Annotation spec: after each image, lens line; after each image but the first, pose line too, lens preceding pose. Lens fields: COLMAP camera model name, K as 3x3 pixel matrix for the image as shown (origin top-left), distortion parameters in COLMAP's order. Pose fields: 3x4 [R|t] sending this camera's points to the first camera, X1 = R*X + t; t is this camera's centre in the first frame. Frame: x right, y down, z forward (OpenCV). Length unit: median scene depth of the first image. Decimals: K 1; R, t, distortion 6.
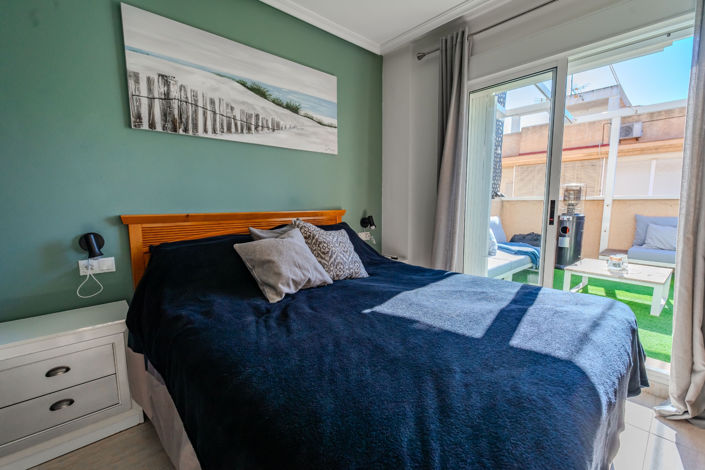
lens RADIAL K [[294.8, 0, 351.3], [0, 294.8, 238.7], [0, 0, 1]] dist [-0.000374, -0.000864]
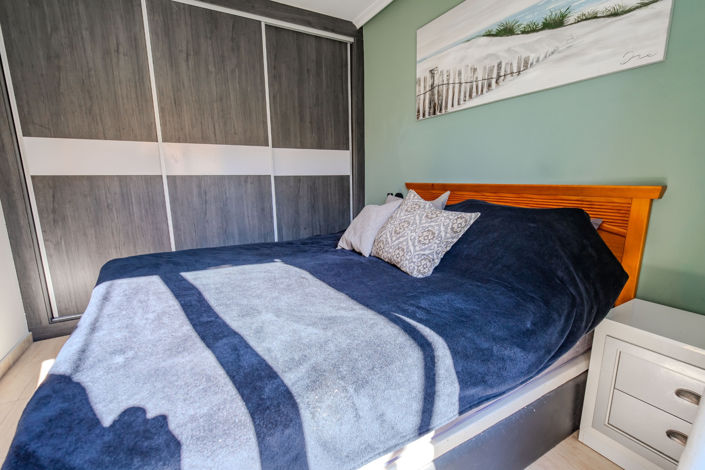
lens RADIAL K [[294.8, 0, 351.3], [0, 294.8, 238.7], [0, 0, 1]] dist [-0.000374, -0.000864]
pose [[-0.169990, 0.206156, -0.963641, 0.699591], [-0.108864, 0.967959, 0.226284, -0.098093], [0.979414, 0.143372, -0.142100, 0.858158]]
